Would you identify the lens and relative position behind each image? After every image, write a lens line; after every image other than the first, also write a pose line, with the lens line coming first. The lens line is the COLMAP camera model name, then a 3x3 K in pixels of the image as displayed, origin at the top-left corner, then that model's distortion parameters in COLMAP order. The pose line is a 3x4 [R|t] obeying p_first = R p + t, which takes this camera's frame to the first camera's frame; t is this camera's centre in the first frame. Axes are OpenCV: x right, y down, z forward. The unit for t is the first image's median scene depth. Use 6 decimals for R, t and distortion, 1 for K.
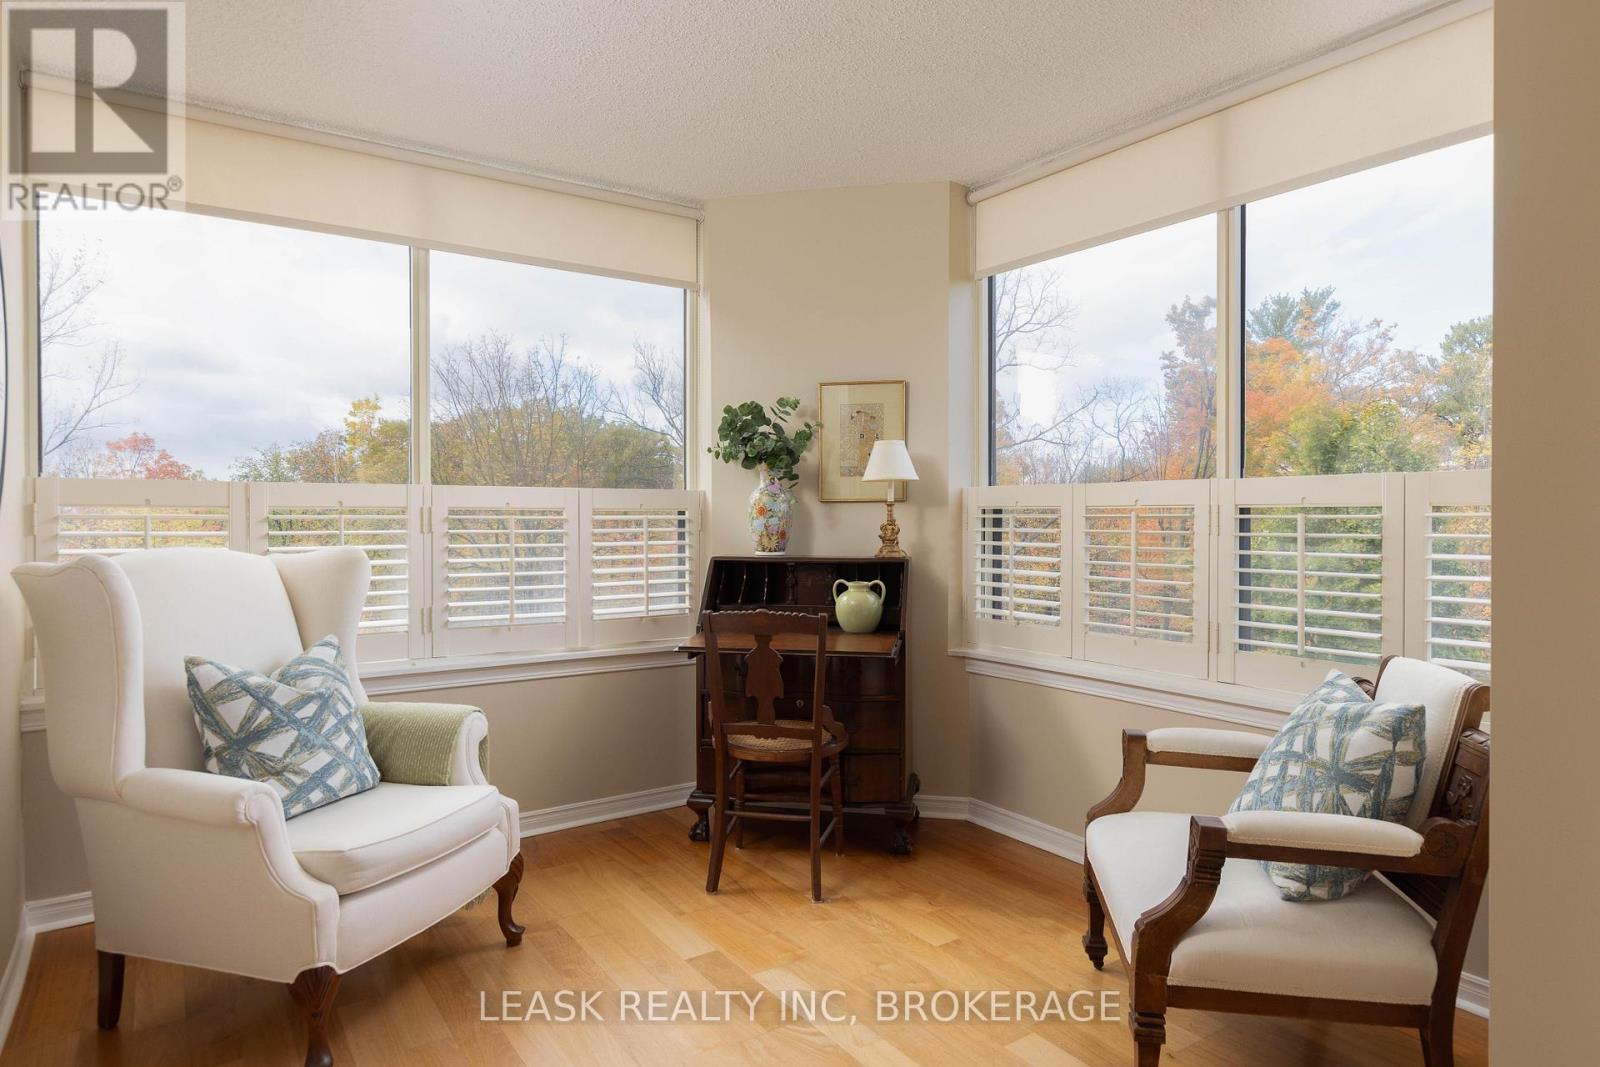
lens RADIAL K [[939.9, 0, 798.7], [0, 939.9, 525.0], [0, 0, 1]] dist [0.001913, 0.001819]
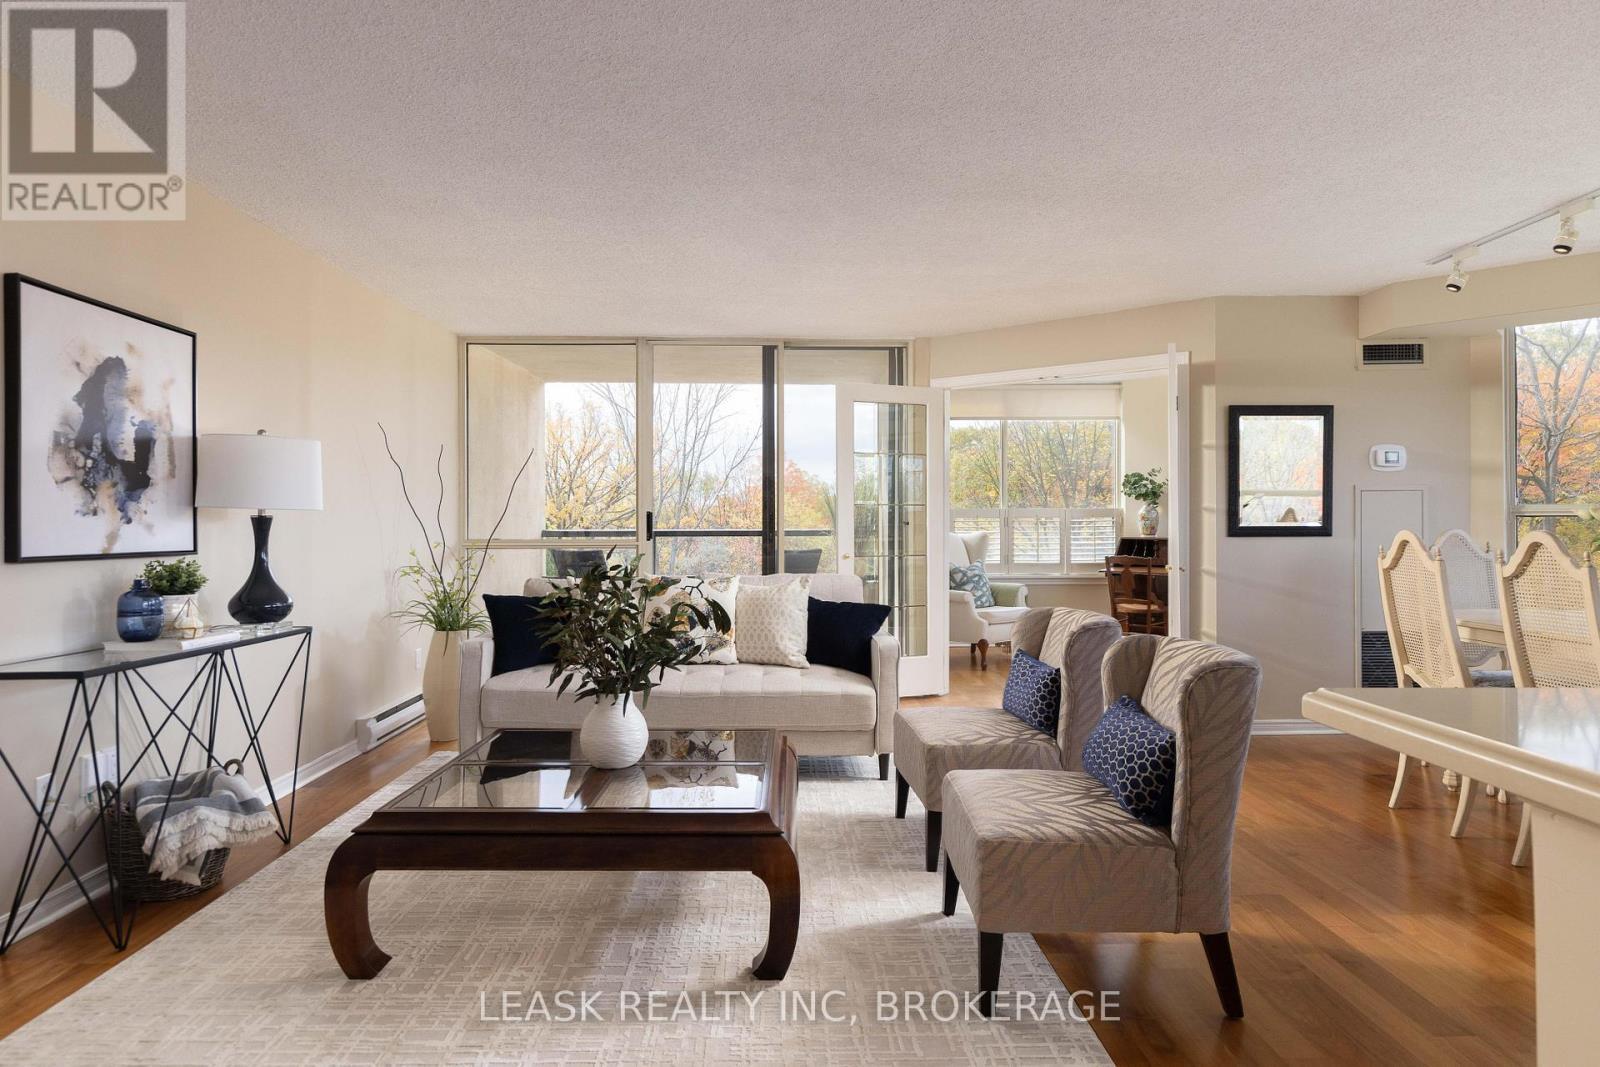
lens RADIAL K [[939.9, 0, 798.7], [0, 939.9, 525.0], [0, 0, 1]] dist [0.001913, 0.001819]
pose [[0.842519, 0.001478, -0.538665, 0.613726], [0.002138, 0.999979, 0.006088, -0.016647], [0.538663, -0.006280, 0.842498, -1.759221]]
